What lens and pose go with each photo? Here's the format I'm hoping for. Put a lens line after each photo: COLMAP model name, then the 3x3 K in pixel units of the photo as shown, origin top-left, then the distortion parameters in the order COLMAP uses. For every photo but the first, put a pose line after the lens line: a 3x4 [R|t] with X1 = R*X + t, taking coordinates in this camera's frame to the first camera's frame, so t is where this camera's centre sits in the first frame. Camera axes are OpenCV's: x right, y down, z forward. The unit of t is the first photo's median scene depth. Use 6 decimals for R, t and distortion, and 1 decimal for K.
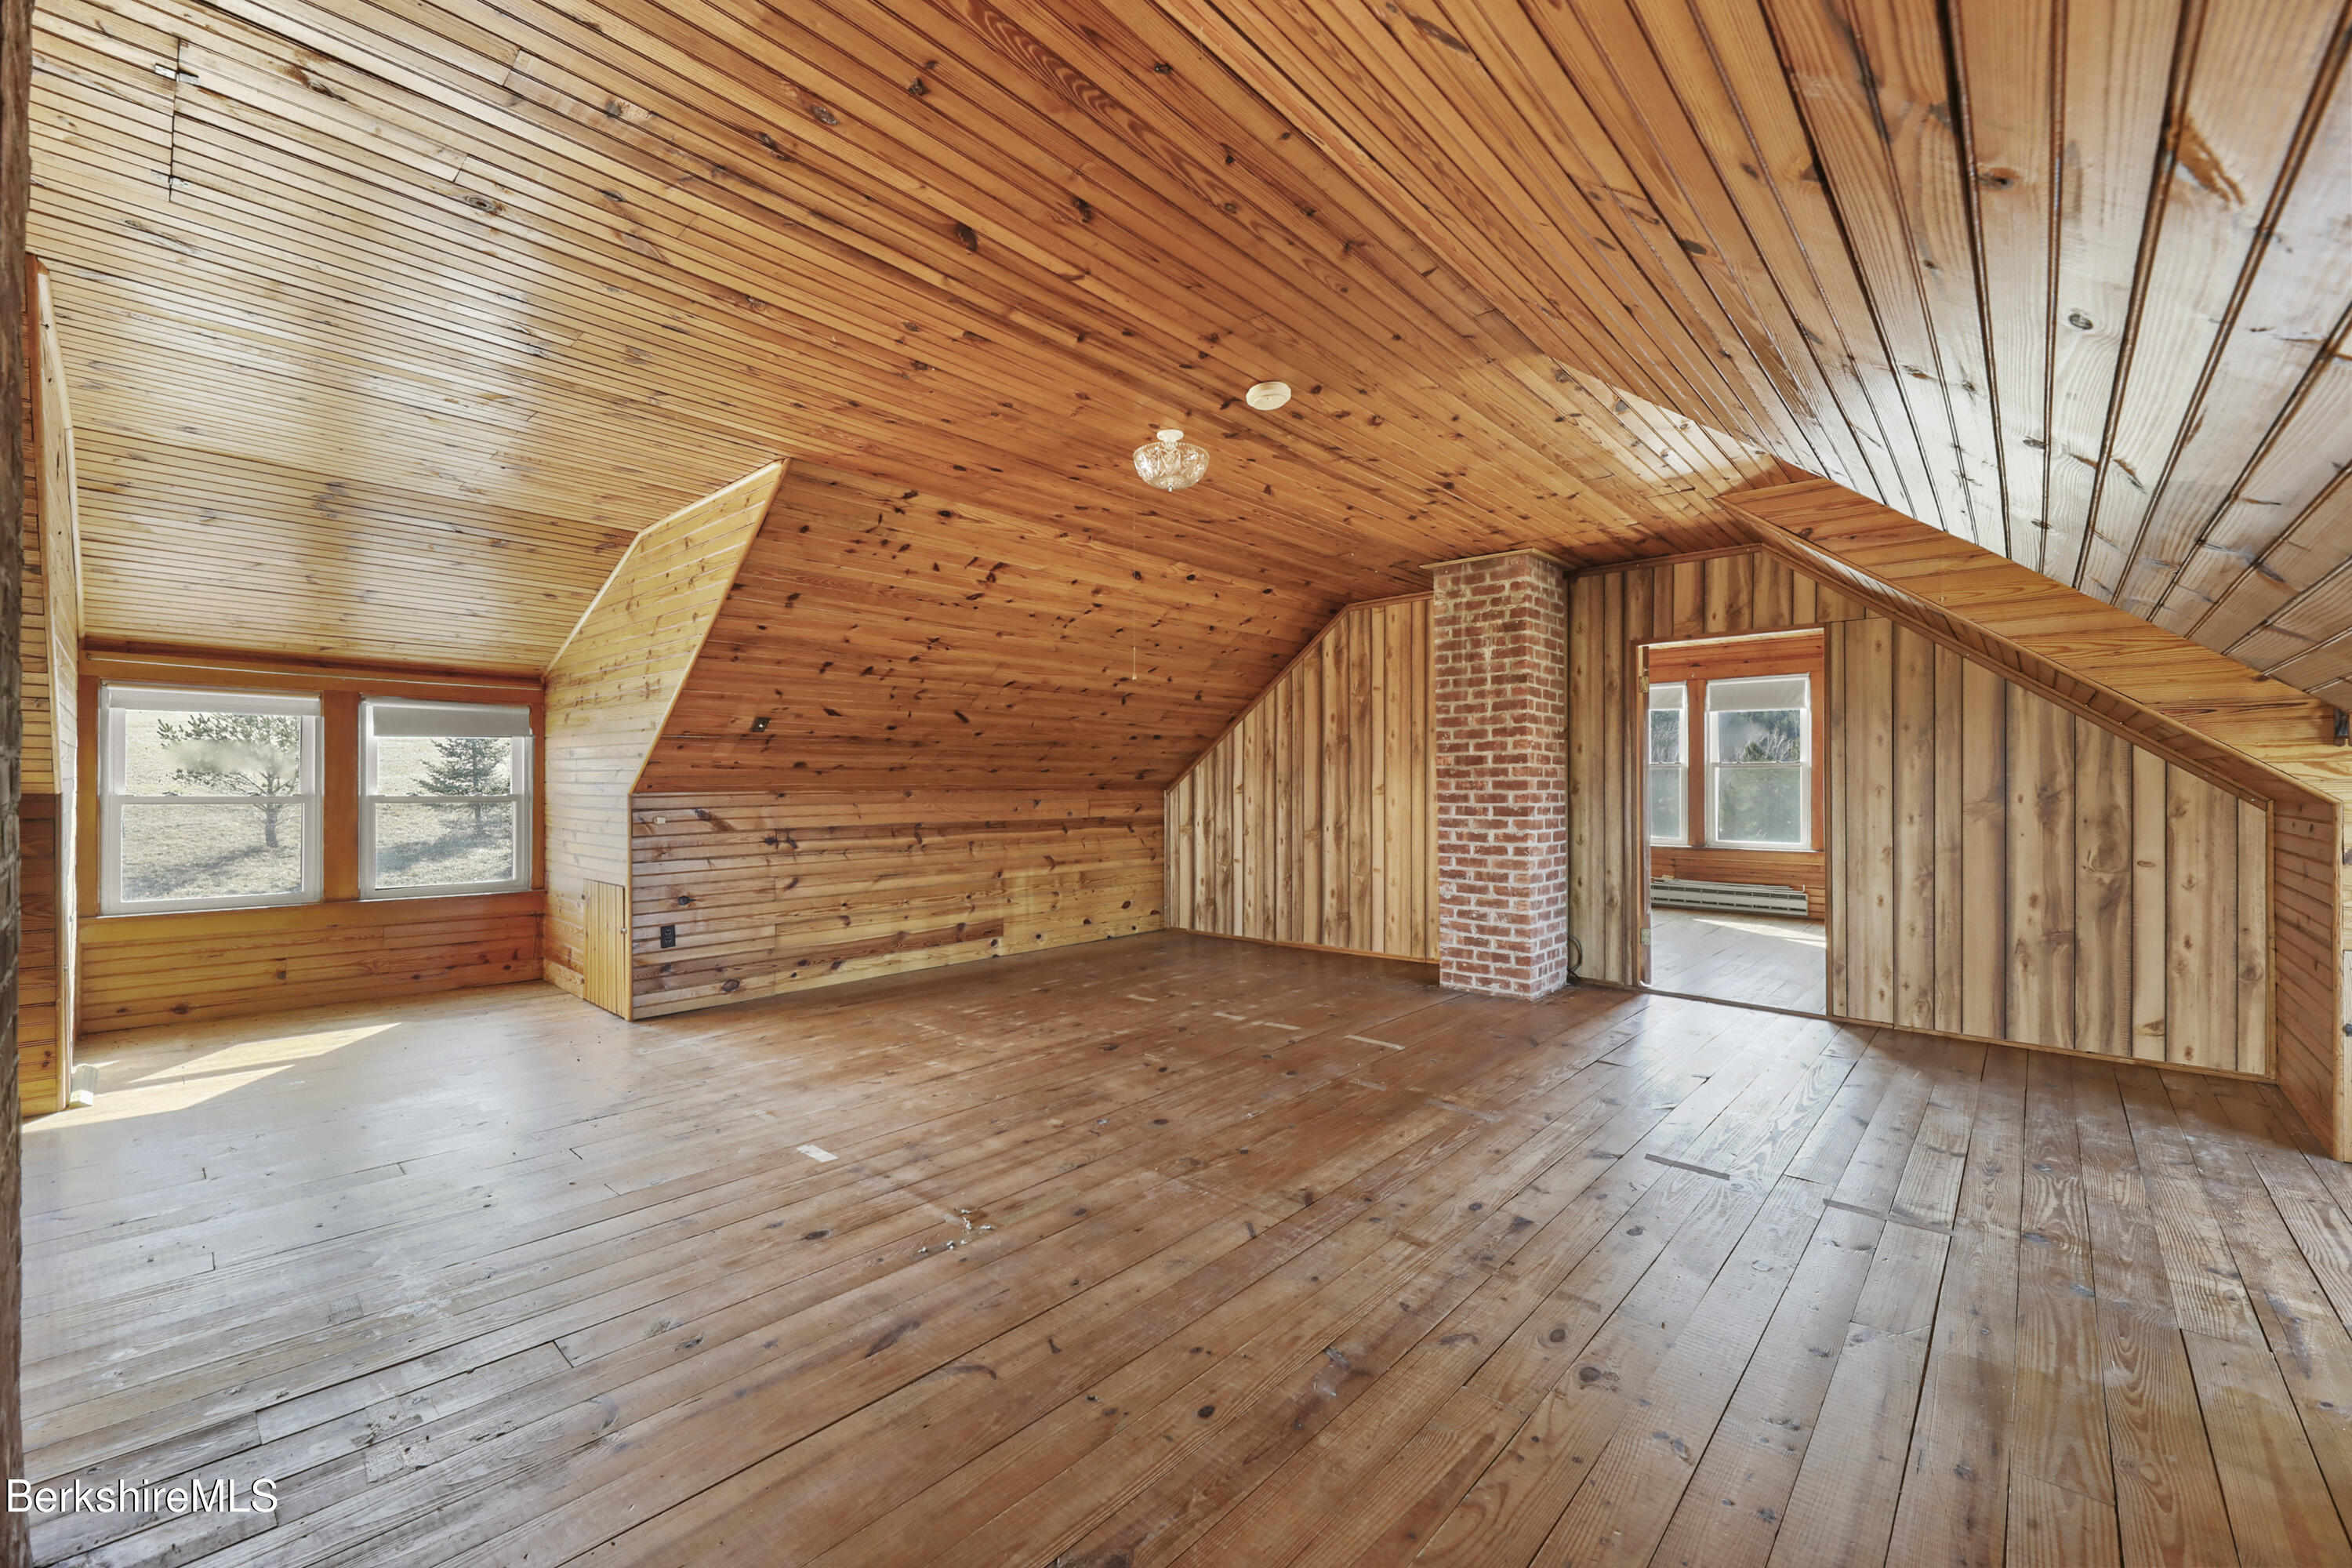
lens RADIAL K [[955.3, 0, 1150.3], [0, 955.3, 787.8], [0, 0, 1]] dist [-0.000372, -0.001899]
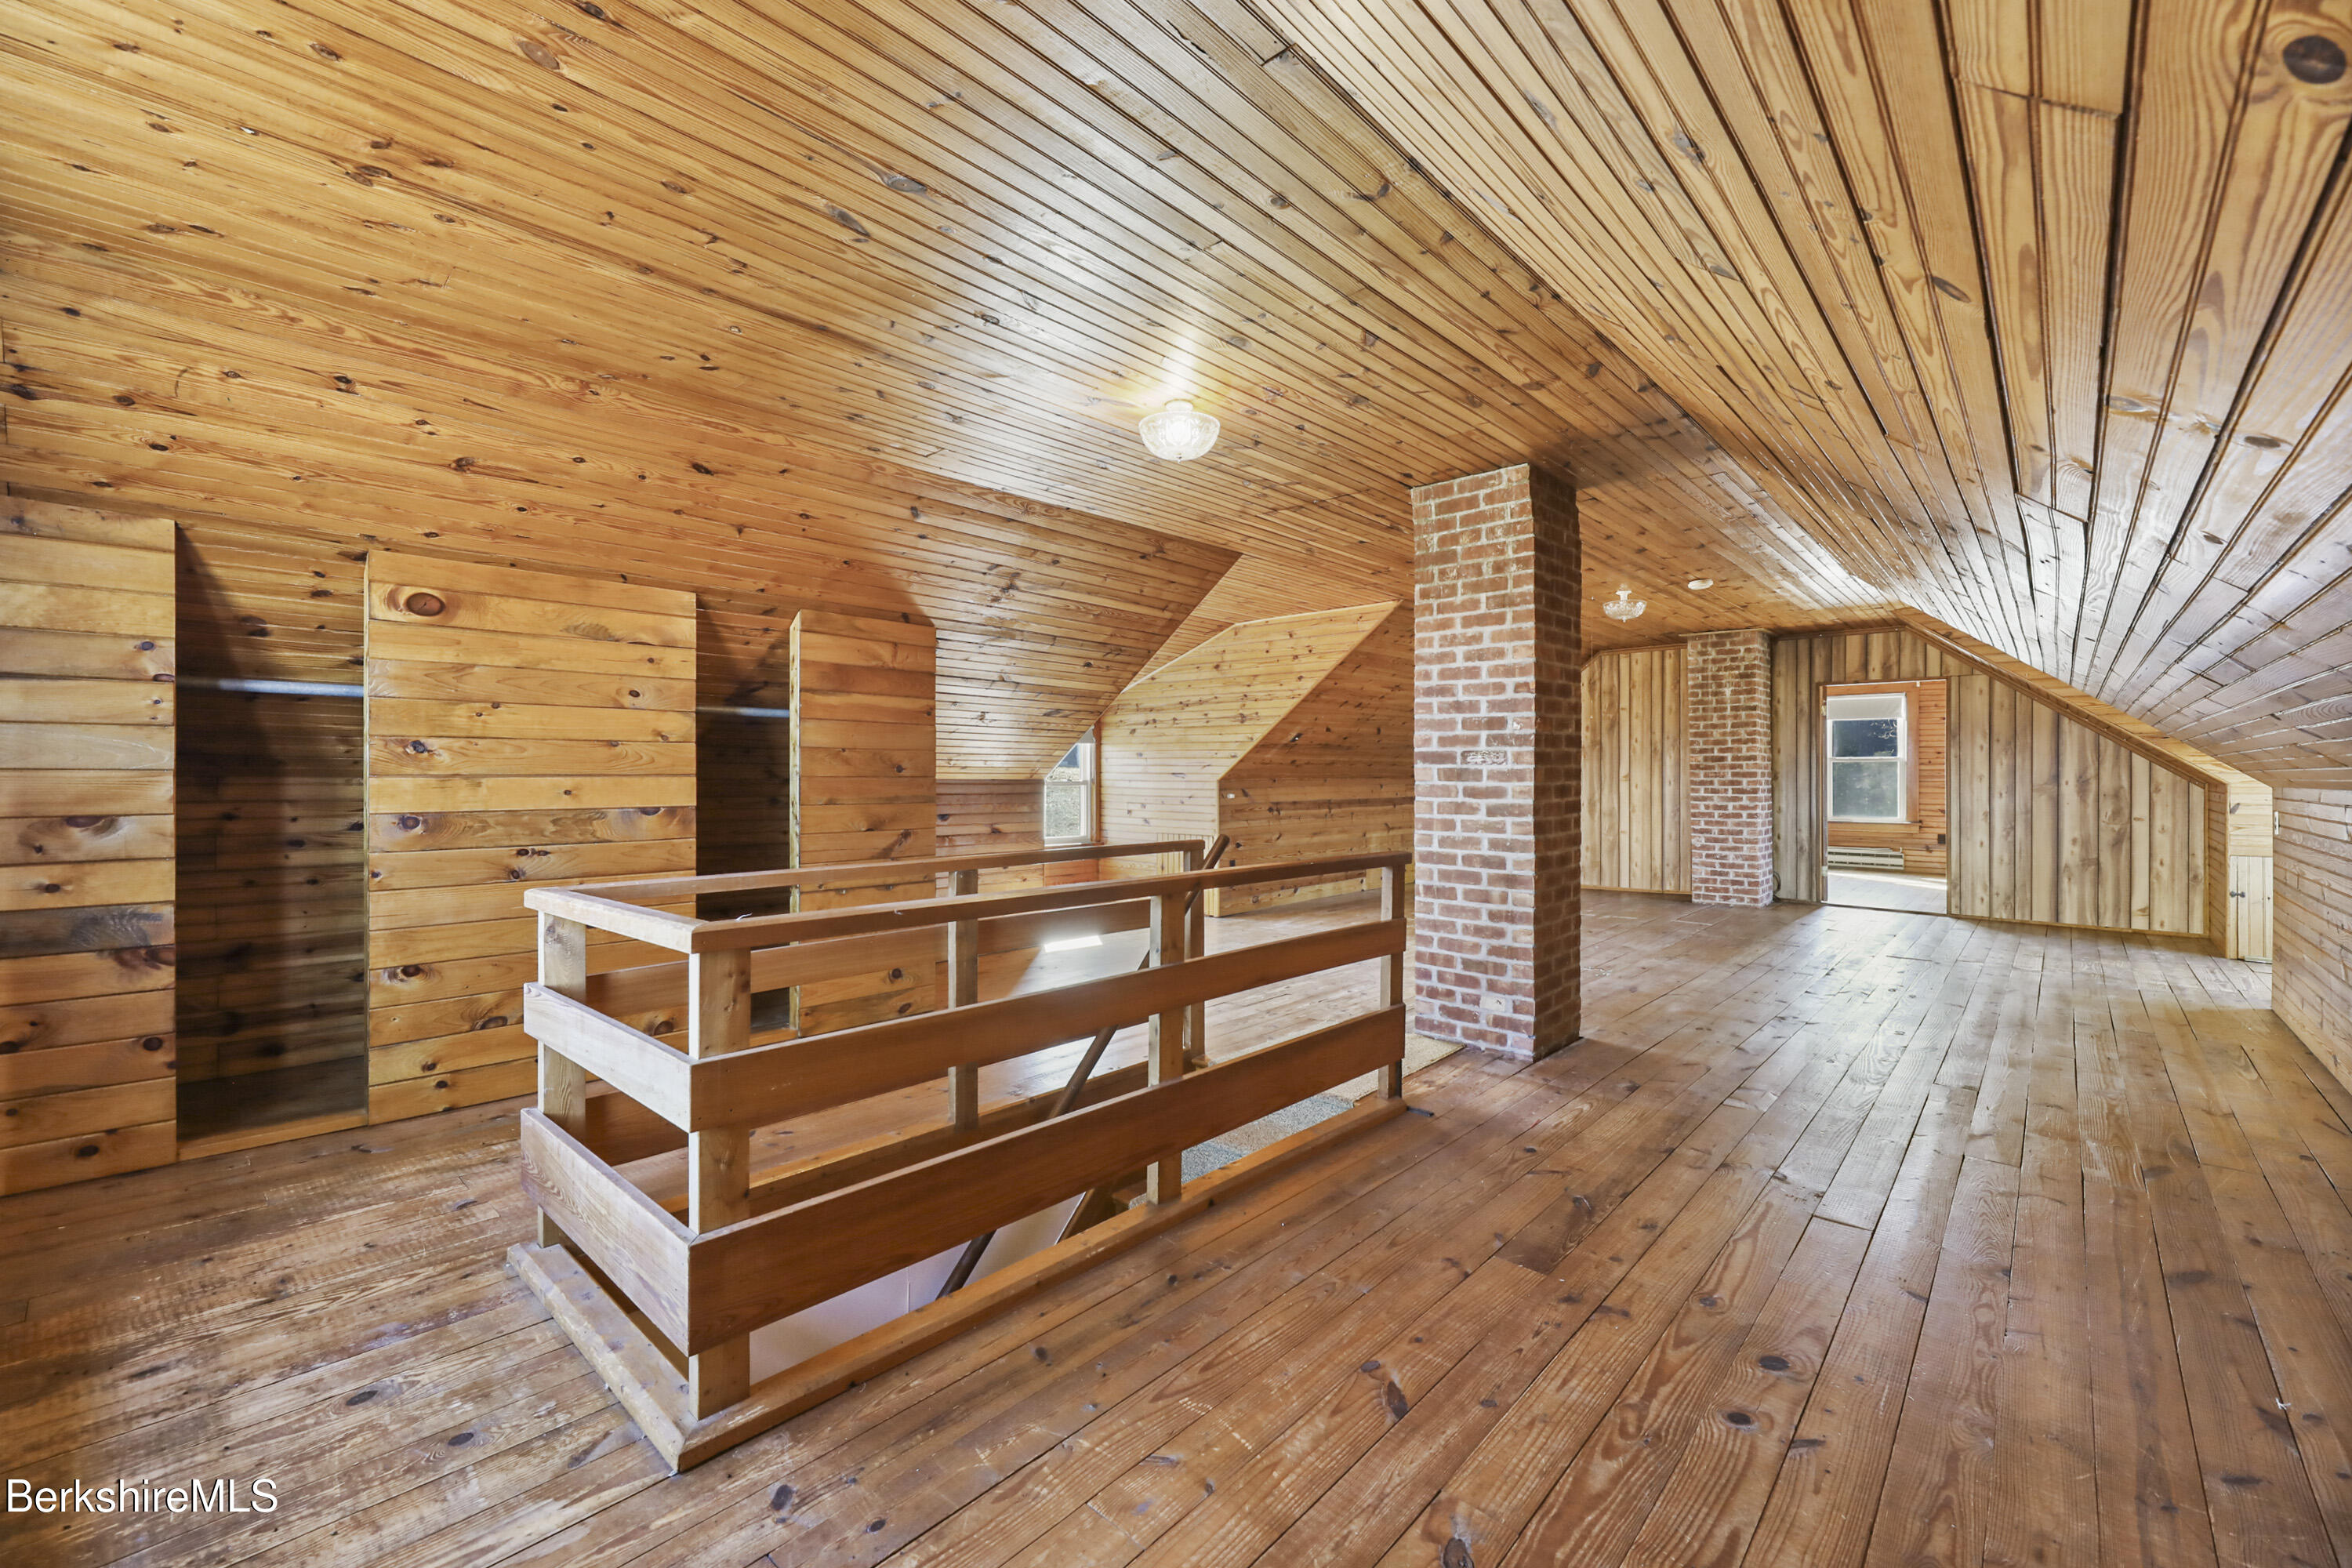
lens RADIAL K [[955.3, 0, 1165.1], [0, 955.3, 777.5], [0, 0, 1]] dist [-0.000372, -0.001899]
pose [[0.999955, 0.000110, -0.009488, -0.580847], [-0.000103, 1.000000, 0.000638, 0.001029], [0.009489, -0.000637, 0.999955, -0.612467]]
